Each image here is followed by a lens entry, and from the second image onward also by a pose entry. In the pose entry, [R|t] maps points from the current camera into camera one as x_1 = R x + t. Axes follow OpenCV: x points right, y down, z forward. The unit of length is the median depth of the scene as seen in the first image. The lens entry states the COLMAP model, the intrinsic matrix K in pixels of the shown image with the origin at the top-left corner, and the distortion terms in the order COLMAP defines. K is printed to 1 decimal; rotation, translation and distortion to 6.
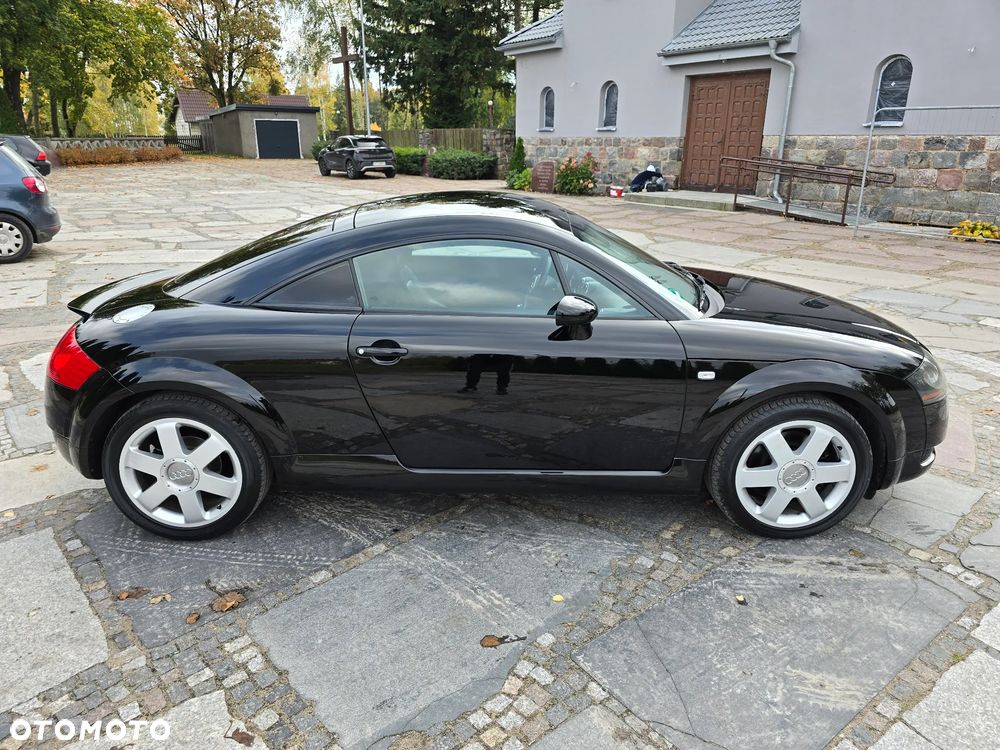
lens RADIAL K [[677.9, 0, 496.9], [0, 677.9, 369.1], [0, 0, 1]] dist [0.055823, -0.044911]
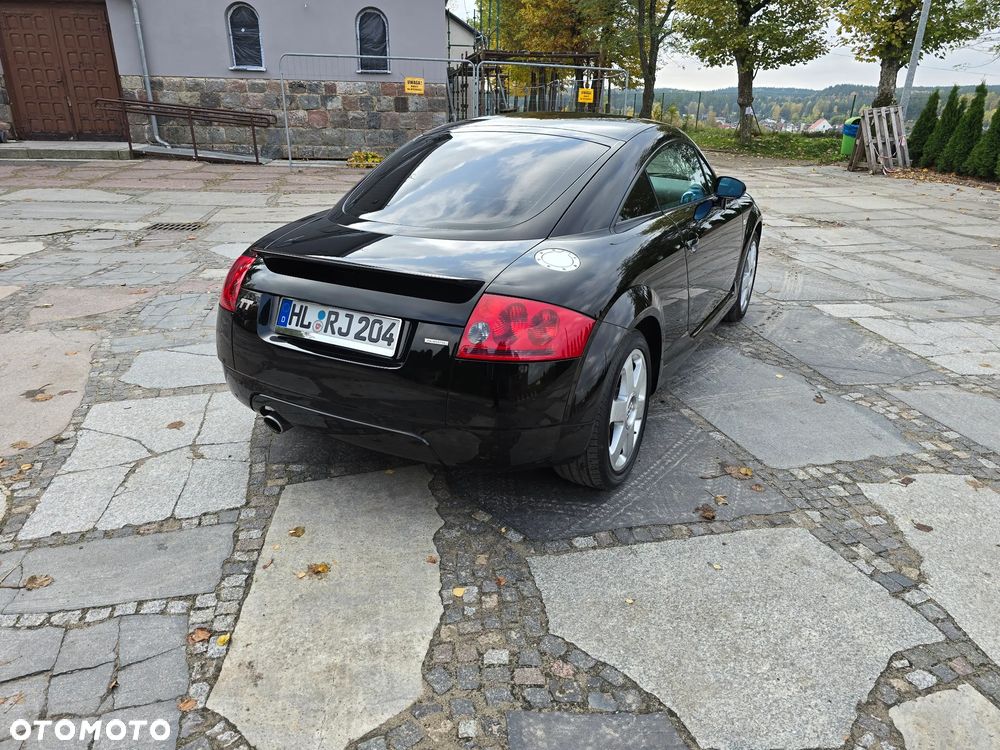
lens RADIAL K [[673.0, 0, 499.5], [0, 673.0, 377.3], [0, 0, 1]] dist [0.047735, -0.038867]
pose [[0.488541, -0.332763, 0.806596, -0.407171], [0.268809, 0.936859, 0.223691, -0.047127], [-0.830102, 0.107538, 0.547143, 0.197660]]
